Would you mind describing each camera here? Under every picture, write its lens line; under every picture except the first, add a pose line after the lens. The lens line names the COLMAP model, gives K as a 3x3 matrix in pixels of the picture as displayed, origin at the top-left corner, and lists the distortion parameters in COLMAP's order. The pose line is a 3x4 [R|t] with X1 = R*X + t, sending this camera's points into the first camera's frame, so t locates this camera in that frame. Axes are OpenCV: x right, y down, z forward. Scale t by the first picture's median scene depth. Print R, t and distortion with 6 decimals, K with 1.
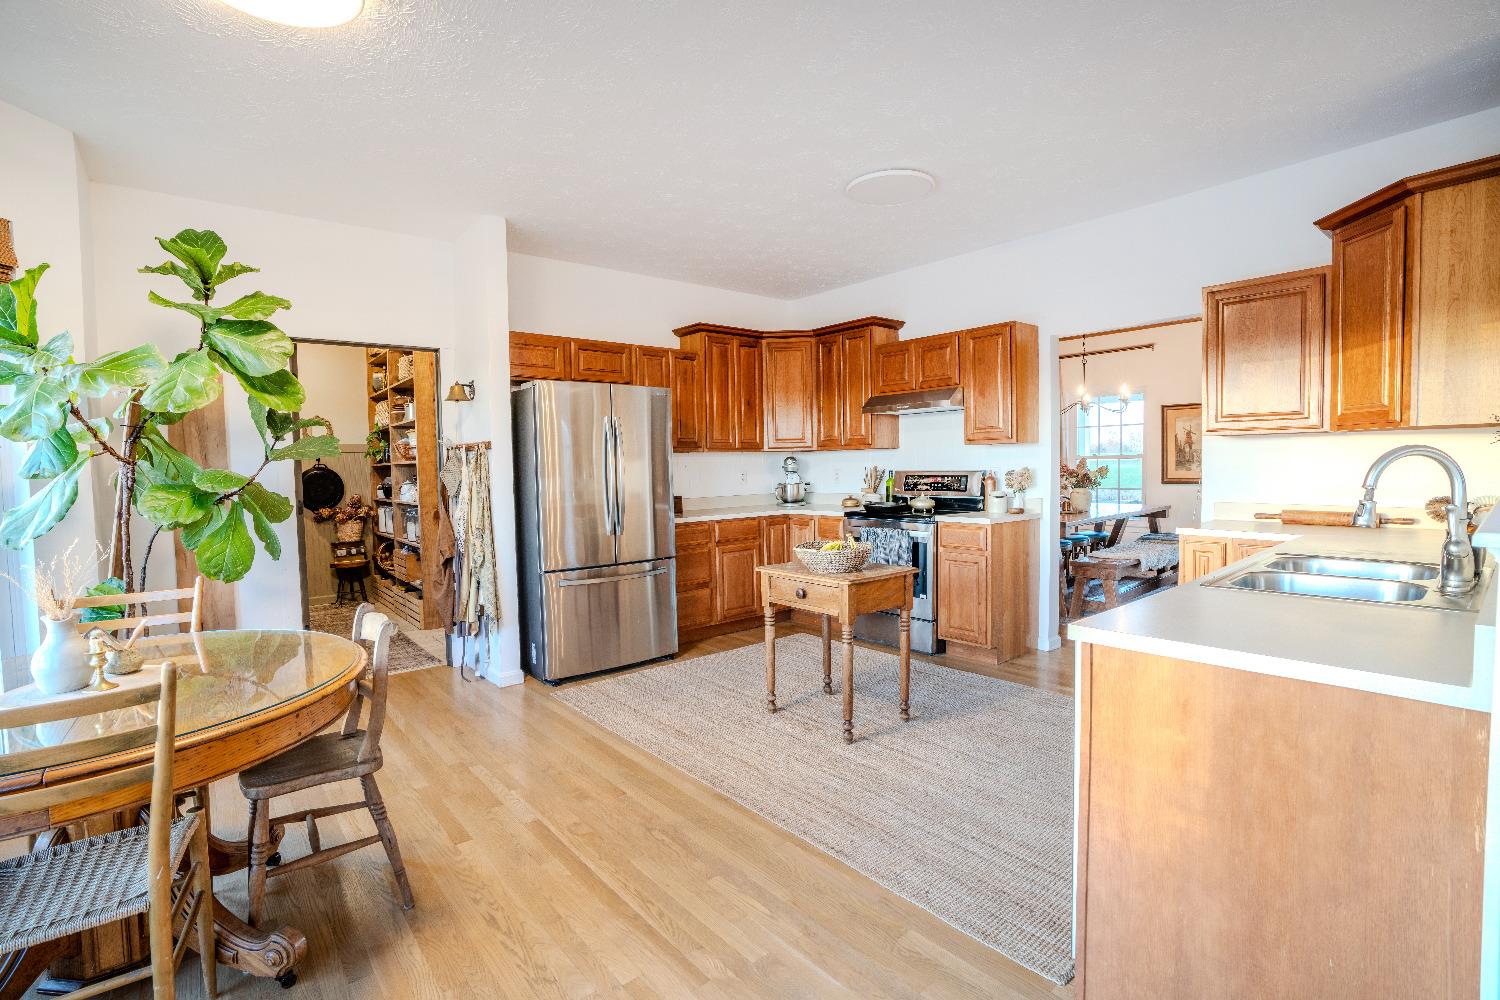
lens RADIAL K [[683.4, 0, 748.0], [0, 683.4, 499.7], [0, 0, 1]] dist [-0.003075, 0.000008]
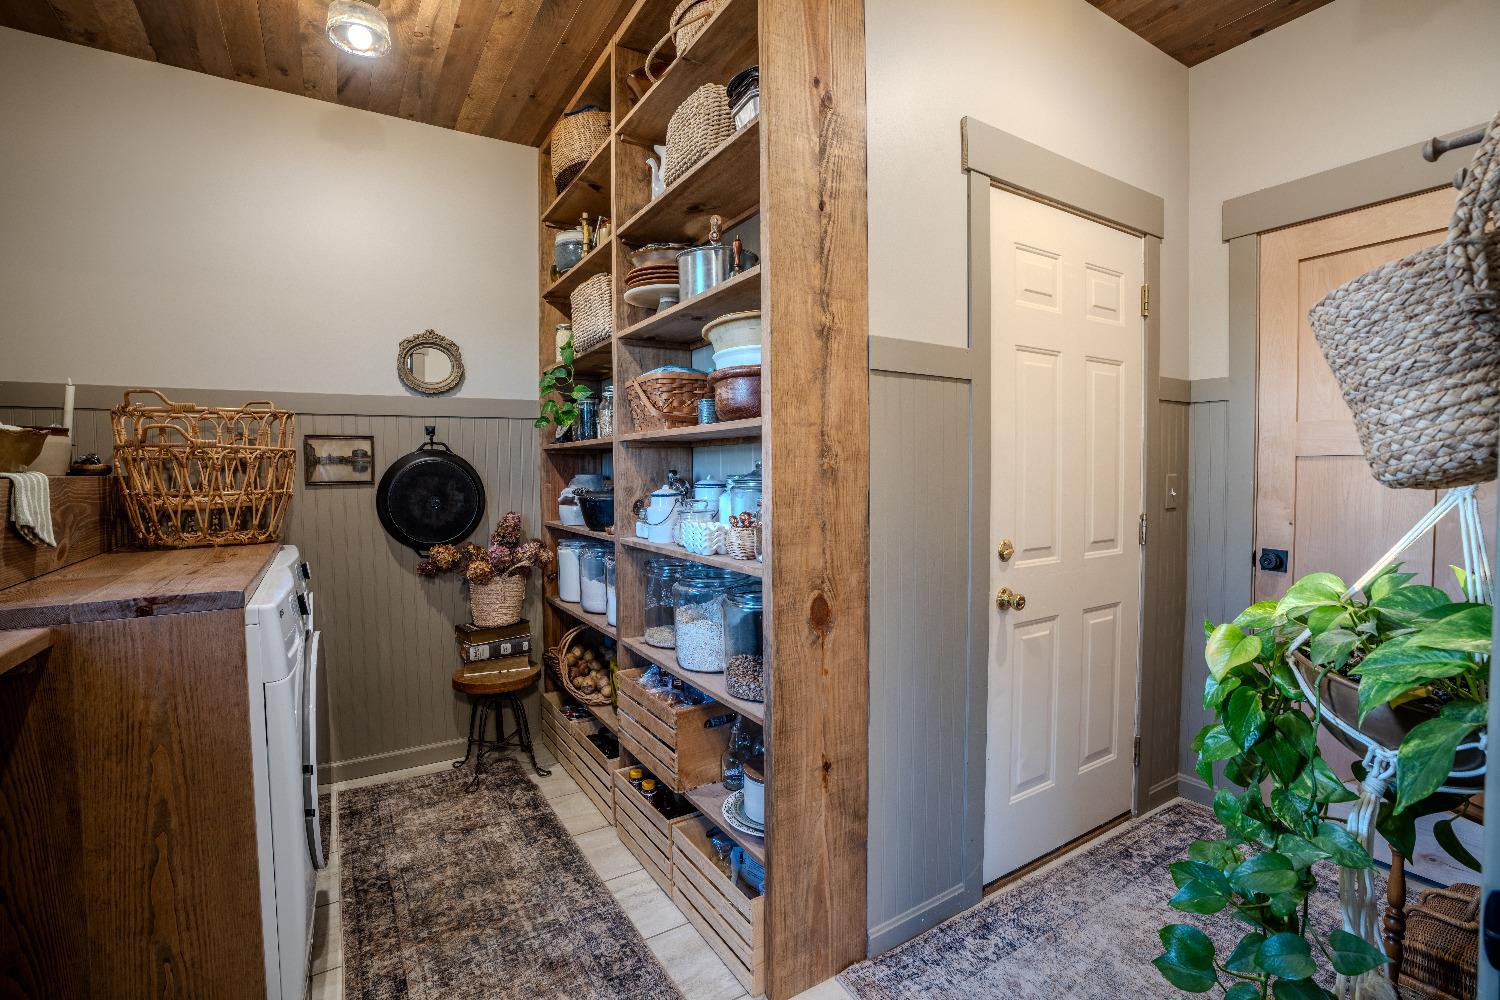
lens RADIAL K [[683.4, 0, 757.7], [0, 683.4, 499.4], [0, 0, 1]] dist [-0.003075, 0.000008]
pose [[0.993753, 0.018696, -0.110020, -0.376690], [-0.018660, 0.999825, 0.001354, -0.020463], [0.110026, 0.000708, 0.993928, 0.595227]]
